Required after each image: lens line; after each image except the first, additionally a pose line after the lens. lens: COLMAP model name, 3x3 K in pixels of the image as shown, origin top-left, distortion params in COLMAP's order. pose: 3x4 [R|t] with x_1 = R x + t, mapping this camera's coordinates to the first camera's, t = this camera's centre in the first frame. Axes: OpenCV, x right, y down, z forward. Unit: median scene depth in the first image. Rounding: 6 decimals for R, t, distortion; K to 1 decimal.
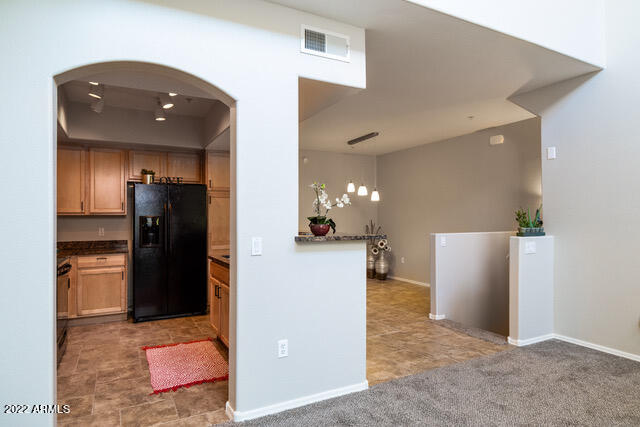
lens RADIAL K [[383.8, 0, 320.2], [0, 383.8, 215.4], [0, 0, 1]] dist [-0.012112, 0.001555]
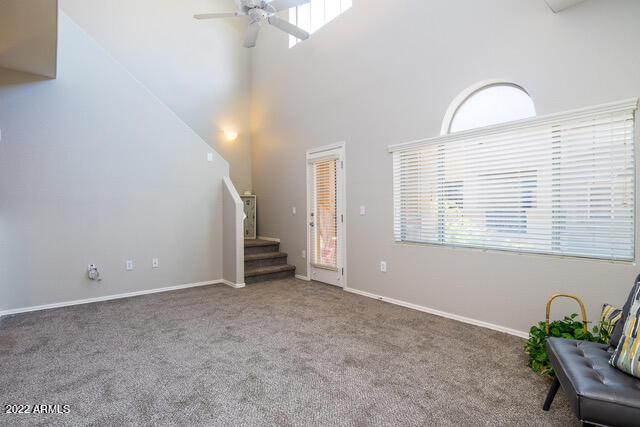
lens RADIAL K [[319.0, 0, 315.7], [0, 319.0, 212.8], [0, 0, 1]] dist [-0.009842, 0.000968]
pose [[-0.197993, -0.001784, 0.980202, -0.344345], [0.002222, 0.999995, 0.002269, 0.038821], [-0.980201, 0.002628, -0.197988, 0.298041]]
